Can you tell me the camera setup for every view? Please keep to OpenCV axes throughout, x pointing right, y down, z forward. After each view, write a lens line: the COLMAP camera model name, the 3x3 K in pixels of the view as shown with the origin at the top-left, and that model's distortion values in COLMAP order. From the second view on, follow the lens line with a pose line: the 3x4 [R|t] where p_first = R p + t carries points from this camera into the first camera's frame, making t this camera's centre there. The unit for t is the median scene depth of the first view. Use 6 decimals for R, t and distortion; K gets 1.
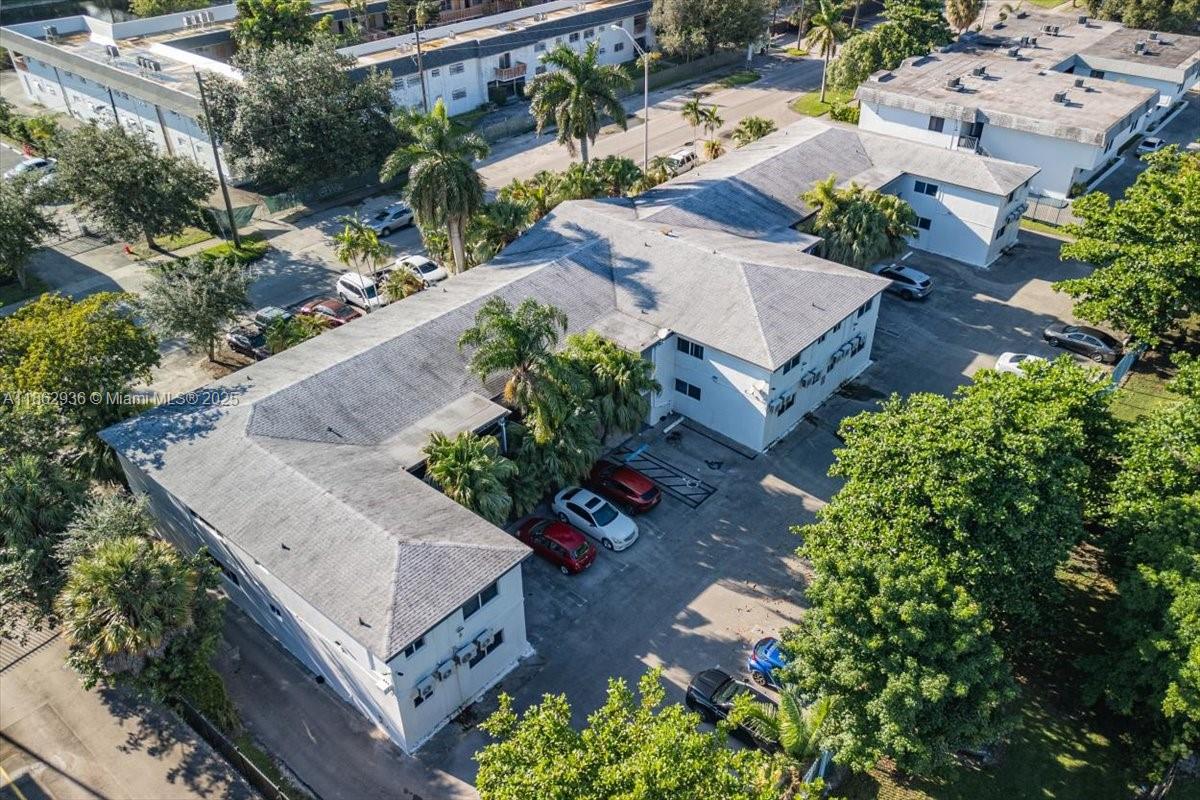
lens RADIAL K [[906.9, 0, 643.4], [0, 906.9, 440.2], [0, 0, 1]] dist [0.063260, -0.061845]
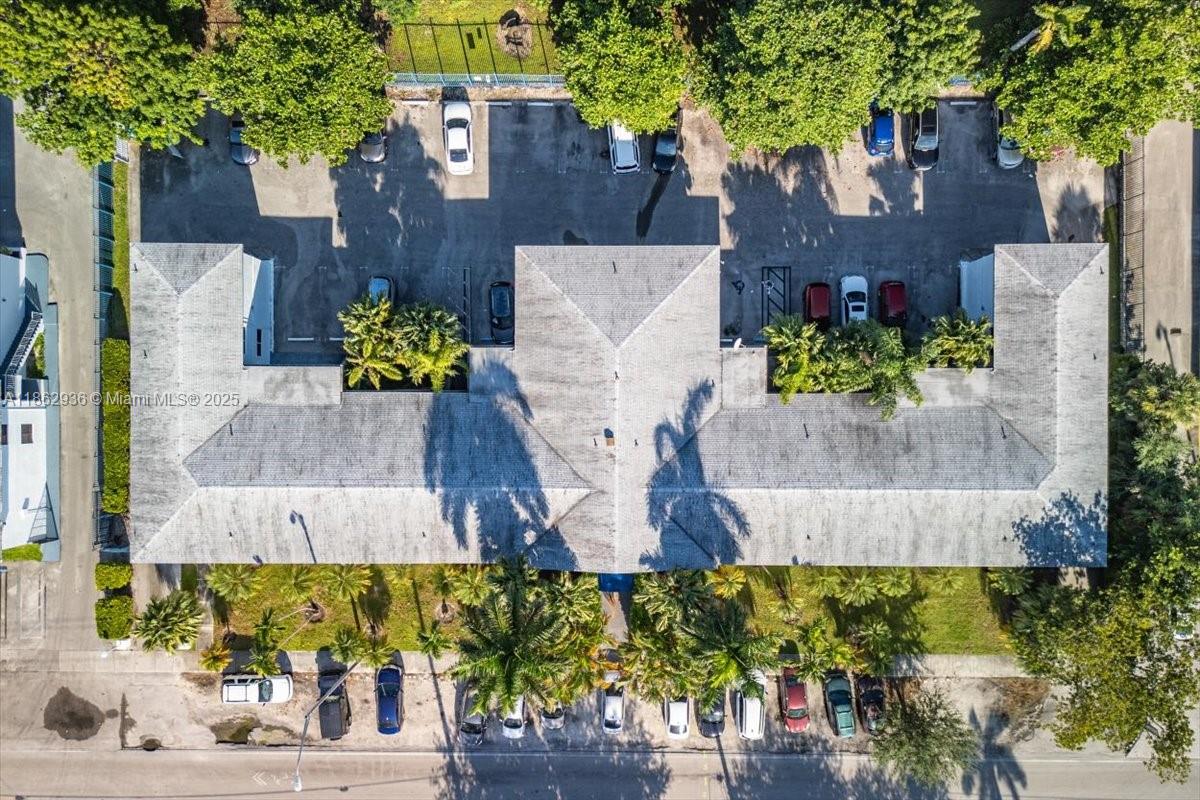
lens RADIAL K [[871.3, 0, 604.9], [0, 871.3, 390.0], [0, 0, 1]] dist [0.058665, -0.055407]
pose [[-0.627149, -0.778900, 0.000308, 0.061664], [0.459038, -0.369286, 0.808030, -0.842610], [-0.629261, 0.506896, 0.589141, 0.340442]]
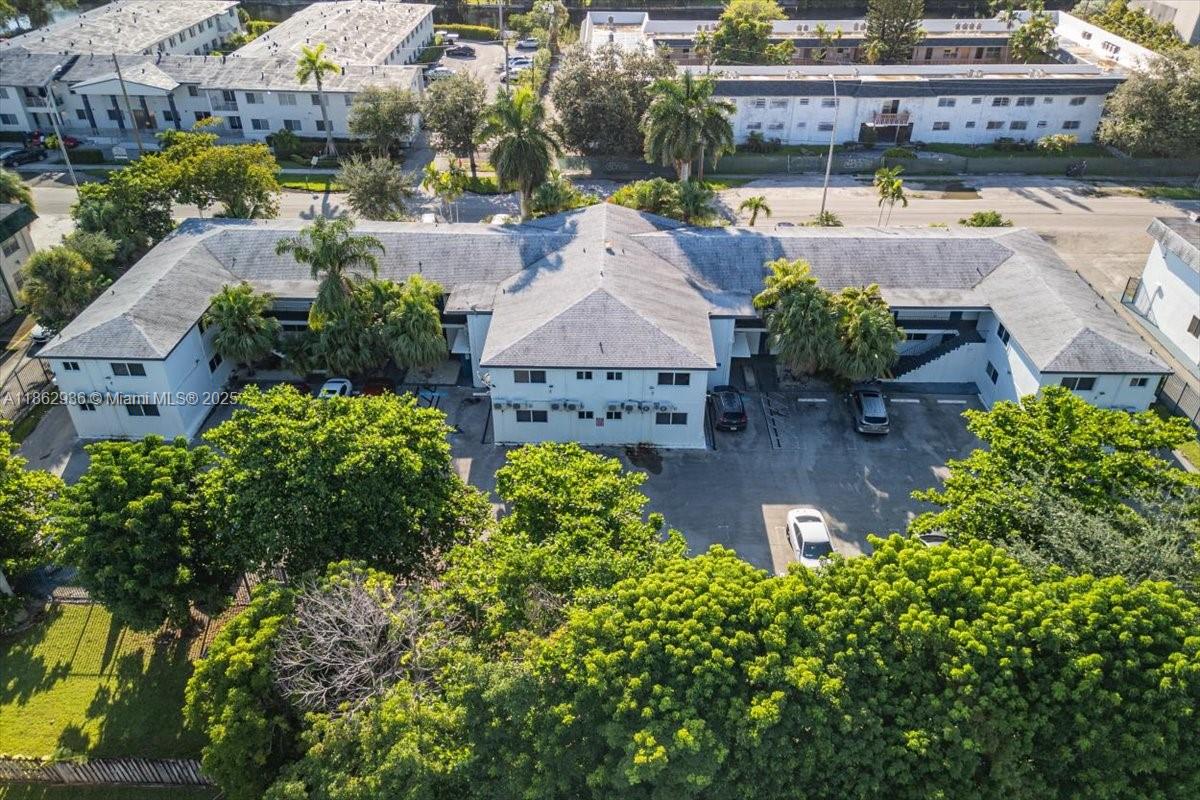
lens RADIAL K [[871.3, 0, 598.9], [0, 871.3, 429.9], [0, 0, 1]] dist [0.058665, -0.055407]
pose [[0.607339, 0.446953, -0.656789, 0.666374], [-0.464358, 0.870518, 0.163003, -0.172700], [0.644602, 0.205988, 0.736246, 0.237030]]
